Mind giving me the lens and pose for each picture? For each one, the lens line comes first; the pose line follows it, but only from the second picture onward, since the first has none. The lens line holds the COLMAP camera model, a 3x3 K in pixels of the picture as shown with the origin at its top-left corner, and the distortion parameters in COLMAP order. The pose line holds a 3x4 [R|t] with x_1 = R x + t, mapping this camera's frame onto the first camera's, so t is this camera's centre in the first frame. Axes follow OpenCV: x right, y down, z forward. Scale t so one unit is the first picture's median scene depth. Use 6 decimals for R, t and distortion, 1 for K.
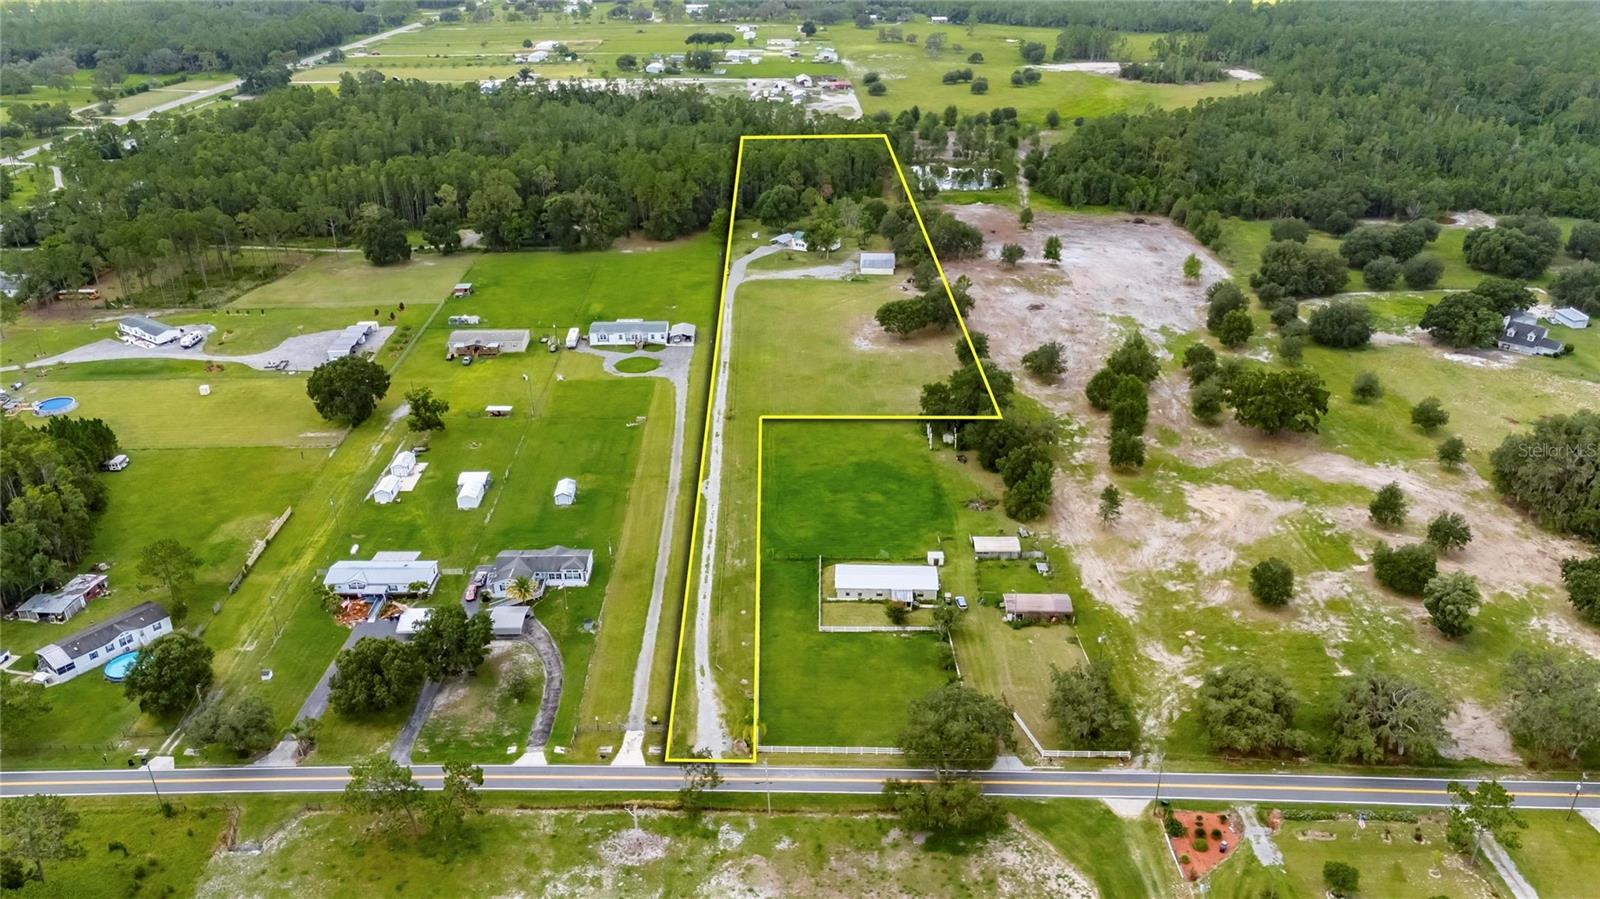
lens RADIAL K [[1175.0, 0, 809.4], [0, 1175.0, 449.0], [0, 0, 1]] dist [0.069558, -0.068253]
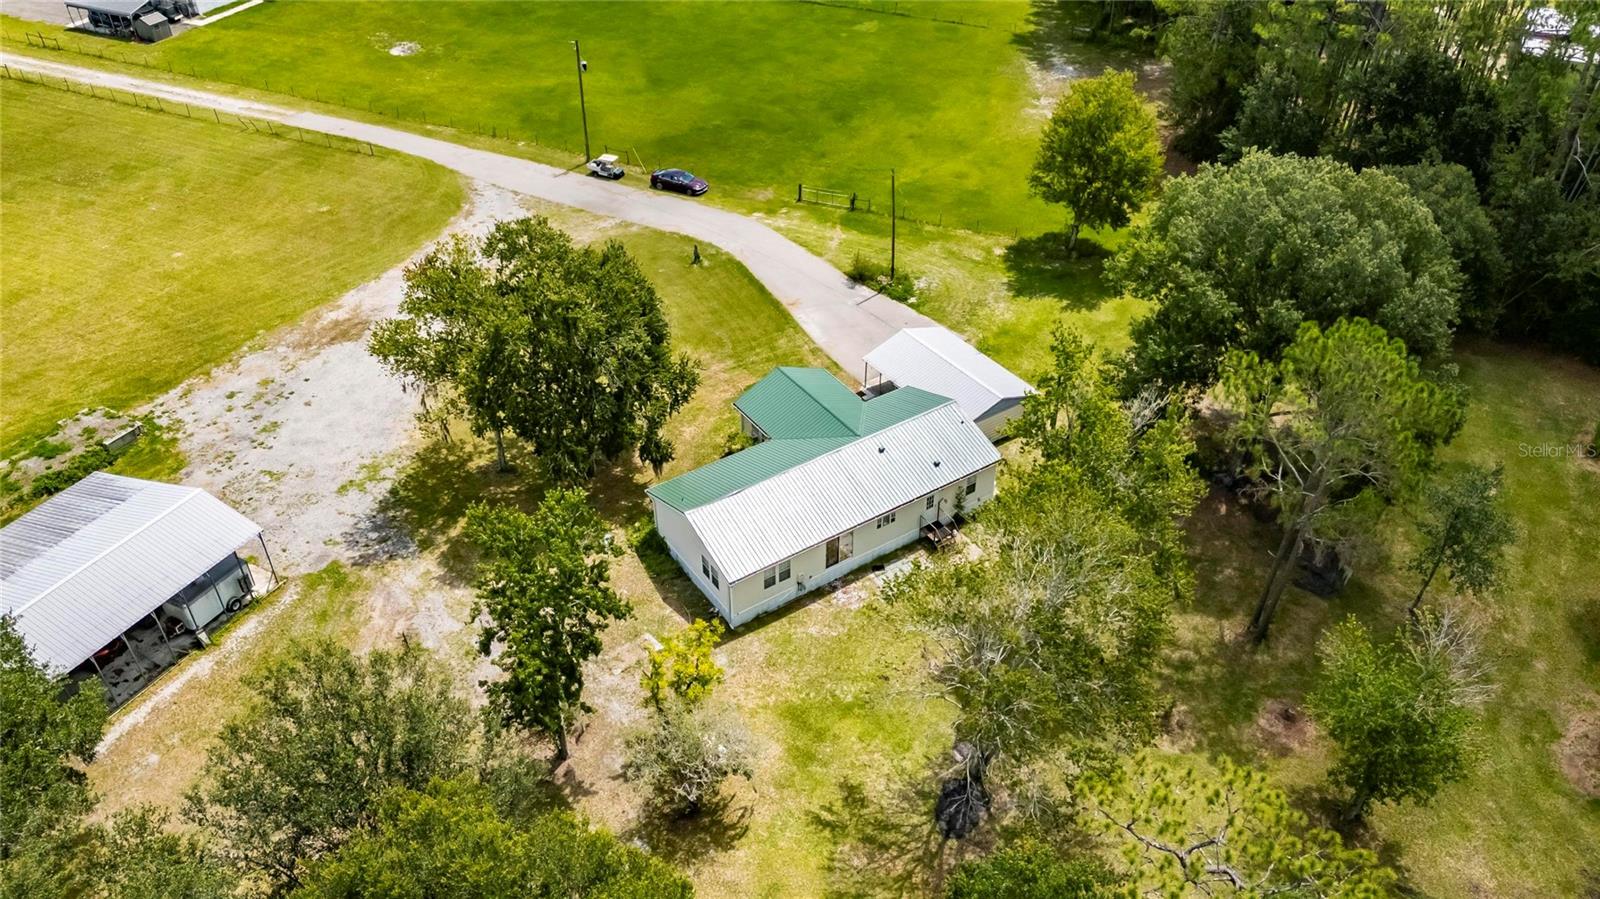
lens RADIAL K [[1175.0, 0, 812.5], [0, 1175.0, 454.5], [0, 0, 1]] dist [0.069558, -0.068253]
pose [[-0.426806, 0.558568, -0.711223, 0.156997], [-0.399263, 0.589270, 0.702389, -0.422181], [0.811434, 0.583749, -0.028489, 1.526543]]
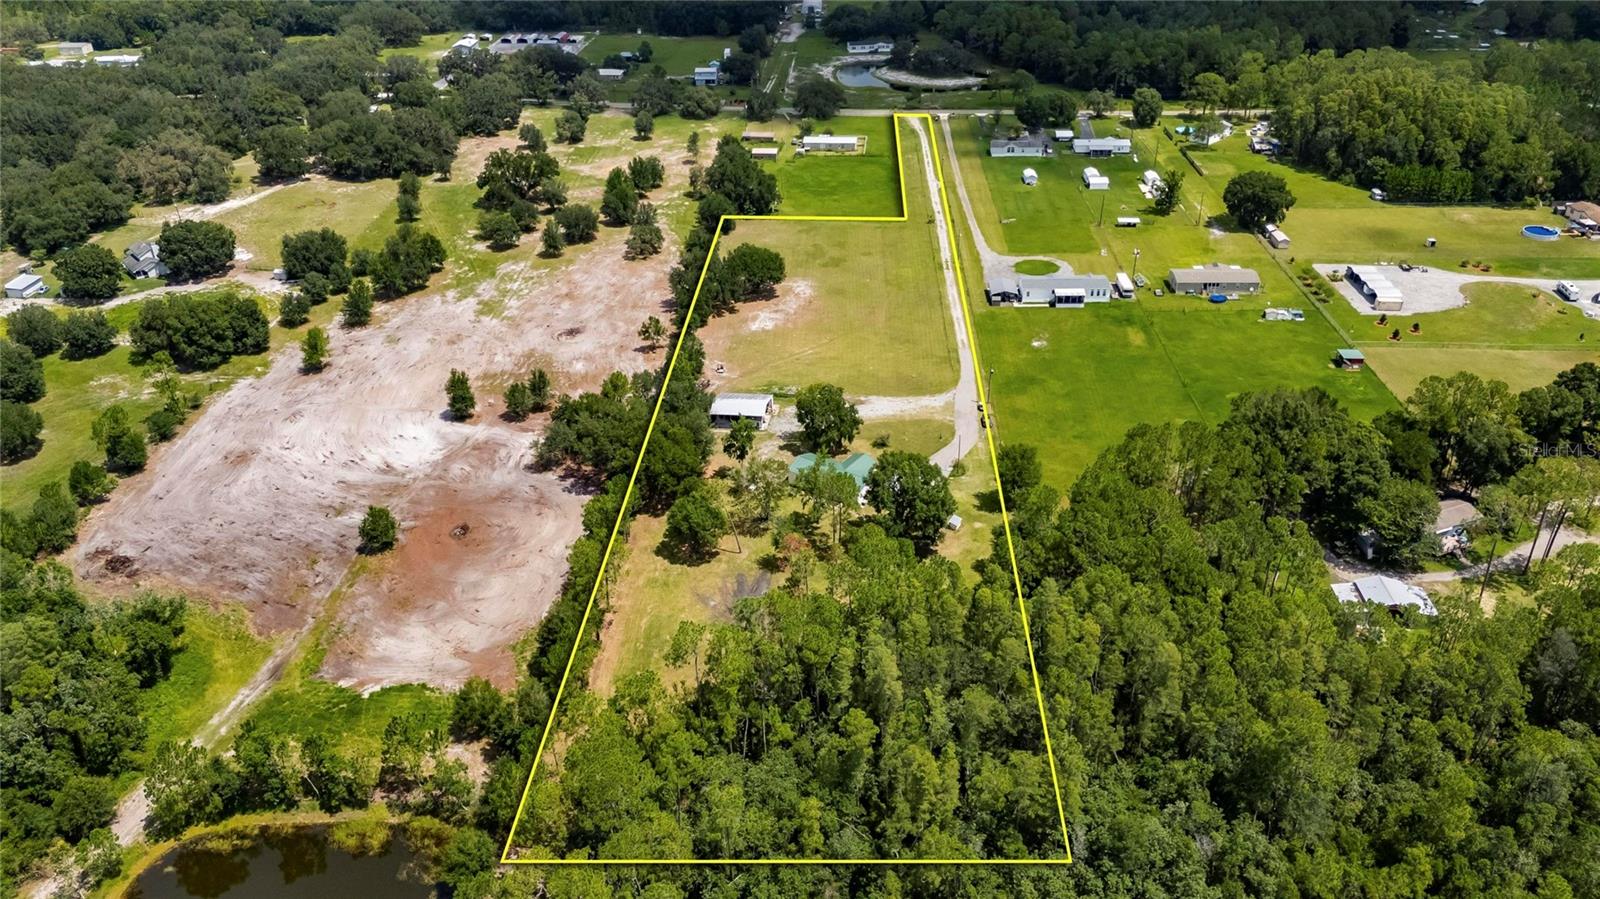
lens RADIAL K [[1175.0, 0, 809.2], [0, 1175.0, 449.8], [0, 0, 1]] dist [0.069558, -0.068253]
pose [[-0.997593, -0.012921, 0.068134, -0.029232], [0.049510, 0.555243, 0.830213, -0.951589], [-0.048558, 0.831588, -0.553267, 1.957381]]
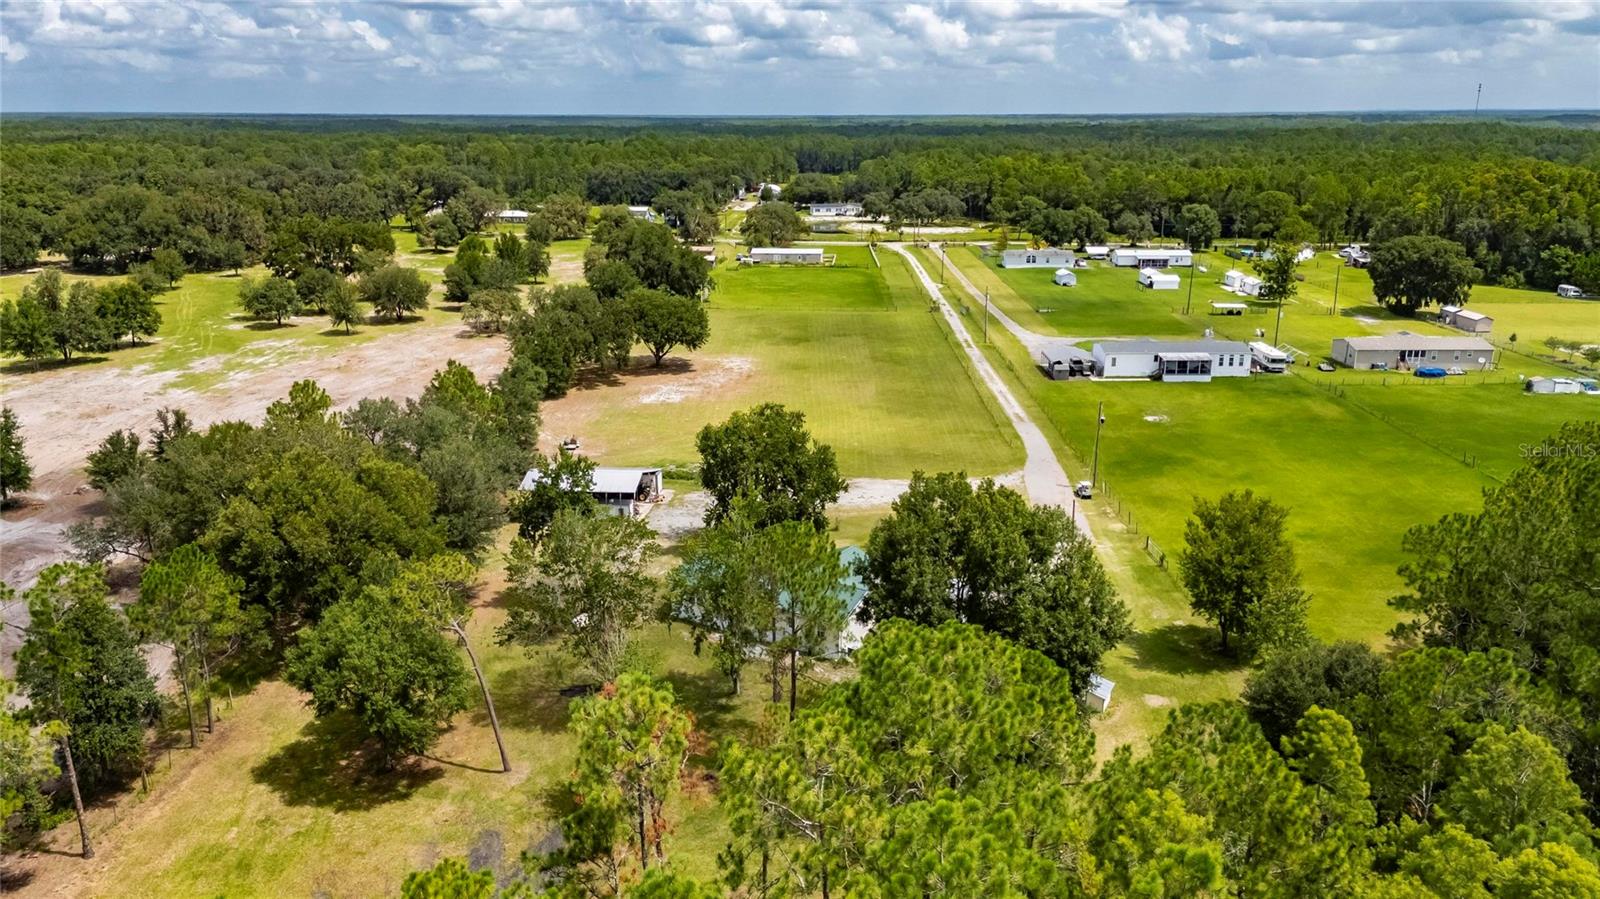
lens RADIAL K [[1175.0, 0, 807.3], [0, 1175.0, 444.1], [0, 0, 1]] dist [0.069558, -0.068253]
pose [[-0.999187, -0.002715, 0.040232, -0.012740], [0.024872, 0.743848, 0.667886, -0.526693], [-0.031740, 0.668344, -0.743175, 1.746297]]
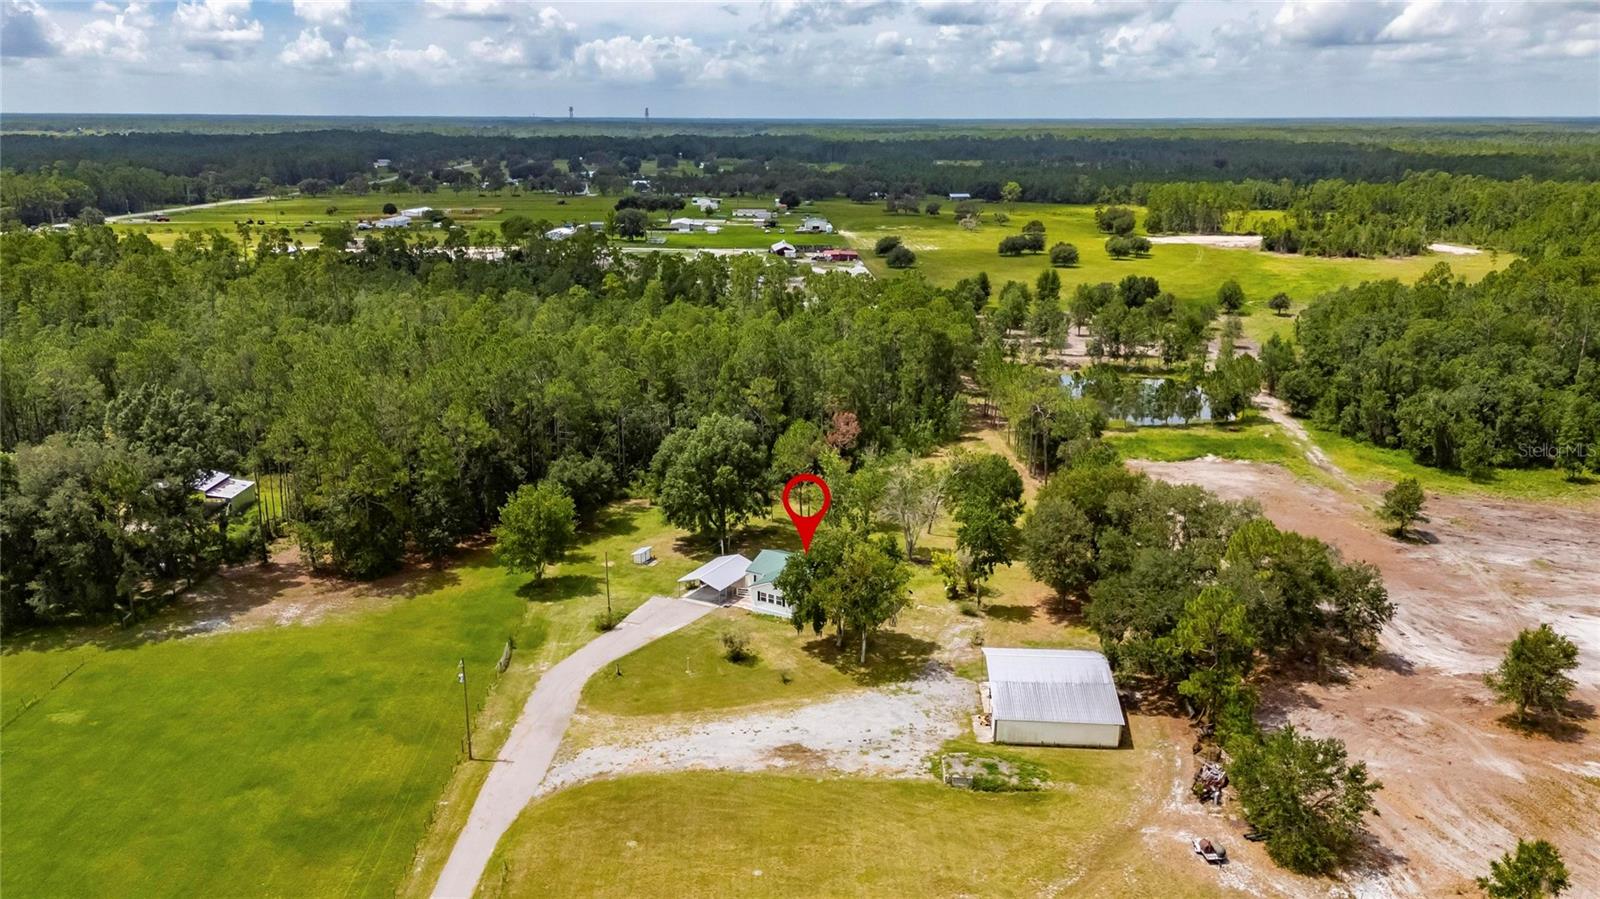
lens RADIAL K [[1175.0, 0, 803.7], [0, 1175.0, 446.0], [0, 0, 1]] dist [0.069558, -0.068253]
pose [[0.999896, 0.004485, 0.013702, -0.005874], [-0.001897, 0.983048, -0.183338, -0.235611], [-0.014292, 0.183293, 0.982954, 1.028987]]
